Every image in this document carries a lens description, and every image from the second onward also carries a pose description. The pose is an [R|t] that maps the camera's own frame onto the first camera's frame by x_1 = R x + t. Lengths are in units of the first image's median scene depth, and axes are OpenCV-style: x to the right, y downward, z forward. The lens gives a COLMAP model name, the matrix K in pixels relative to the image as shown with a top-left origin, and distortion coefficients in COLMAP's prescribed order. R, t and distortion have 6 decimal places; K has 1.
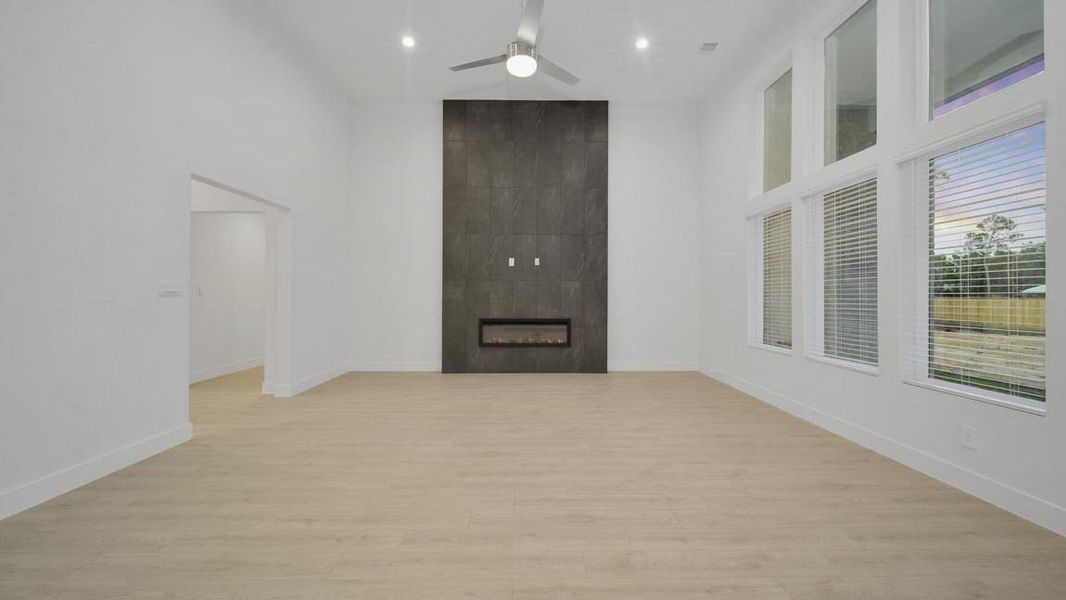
lens RADIAL K [[389.0, 0, 536.1], [0, 389.0, 292.7], [0, 0, 1]] dist [-0.005891, -0.000055]
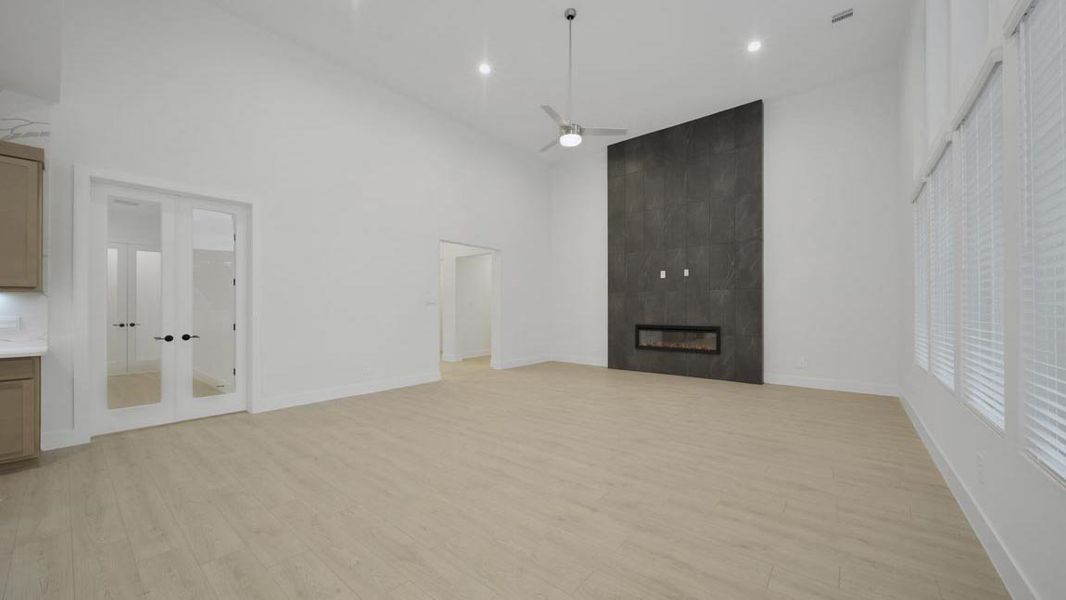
lens RADIAL K [[385.0, 0, 539.5], [0, 385.0, 305.4], [0, 0, 1]] dist [-0.001654, -0.000092]
pose [[0.775602, -0.008103, -0.631170, 0.357982], [0.006796, 0.999967, -0.004486, 0.012522], [0.631186, -0.000810, 0.775631, -0.078558]]
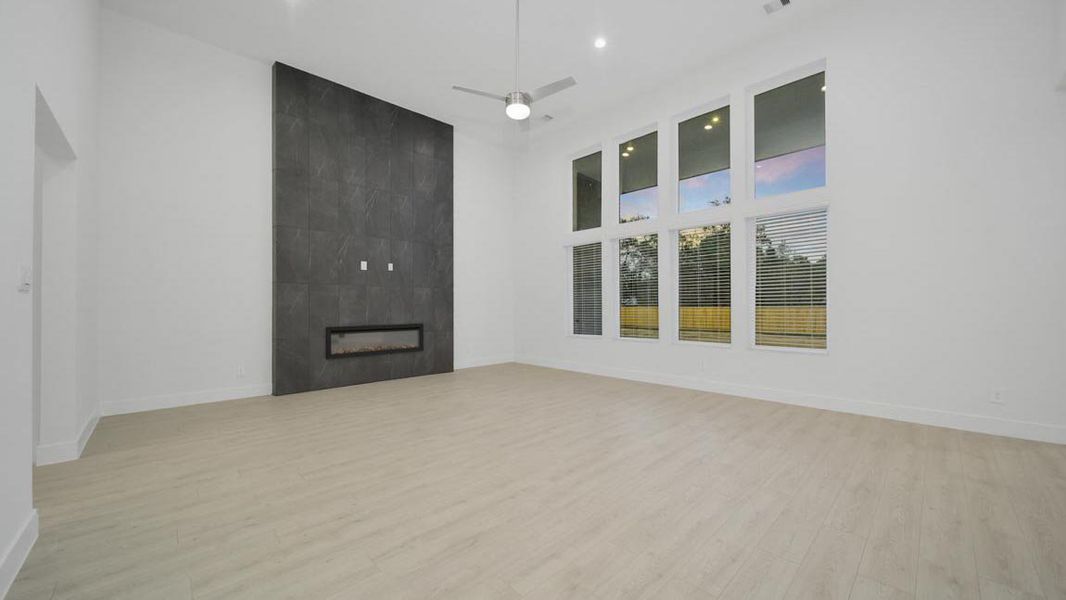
lens RADIAL K [[388.5, 0, 545.0], [0, 388.5, 300.2], [0, 0, 1]] dist [-0.003585, -0.000134]
pose [[0.721128, 0.006538, 0.692771, -0.396052], [0.000760, 0.999947, -0.010227, 0.015028], [-0.692801, 0.007901, 0.721085, 0.022694]]
